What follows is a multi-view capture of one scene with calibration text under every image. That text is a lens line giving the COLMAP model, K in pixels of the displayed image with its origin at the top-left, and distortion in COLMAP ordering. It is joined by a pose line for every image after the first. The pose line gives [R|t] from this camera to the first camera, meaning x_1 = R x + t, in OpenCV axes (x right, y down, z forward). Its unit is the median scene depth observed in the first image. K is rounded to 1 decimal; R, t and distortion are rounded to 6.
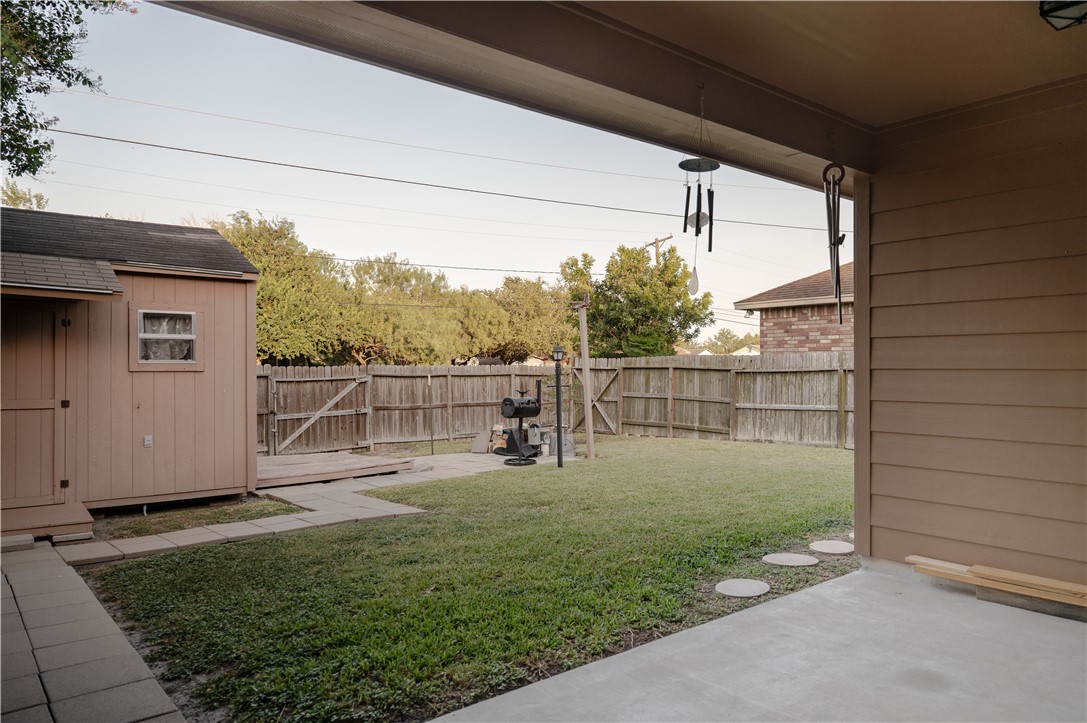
lens RADIAL K [[756.1, 0, 543.0], [0, 756.1, 364.2], [0, 0, 1]] dist [-0.003914, -0.004107]
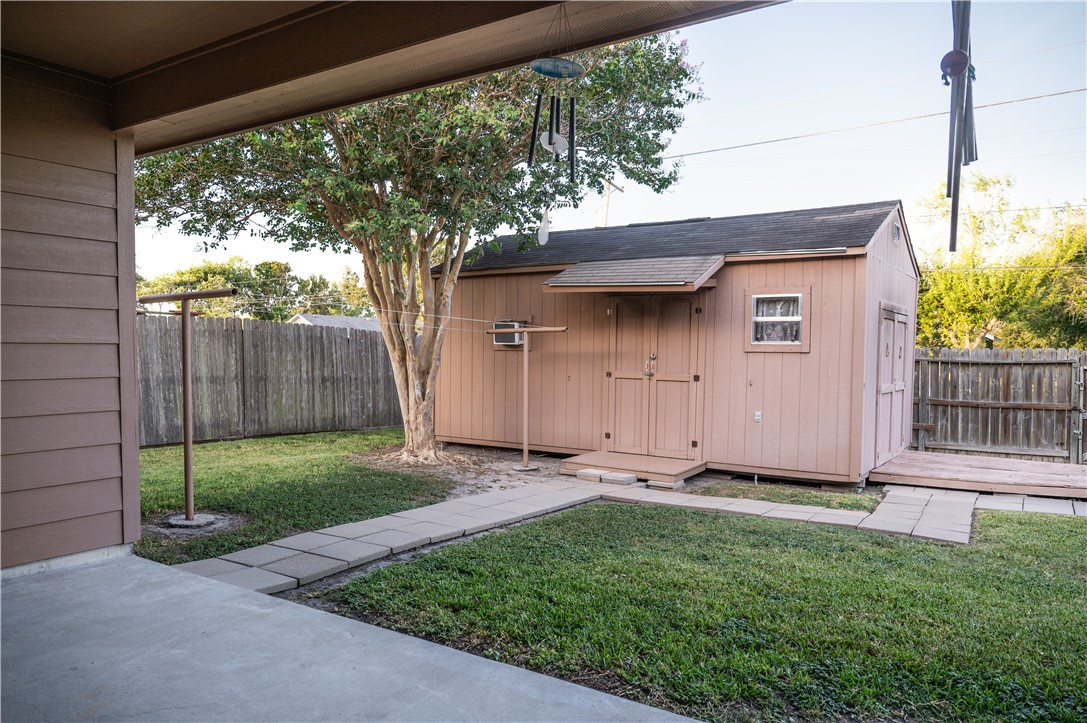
lens RADIAL K [[792.2, 0, 531.1], [0, 792.2, 391.3], [0, 0, 1]] dist [0.004985, 0.002217]
pose [[0.262587, 0.055734, -0.963297, 0.525238], [-0.006623, 0.998411, 0.055960, 0.004527], [0.964886, -0.008315, 0.262539, 0.416133]]
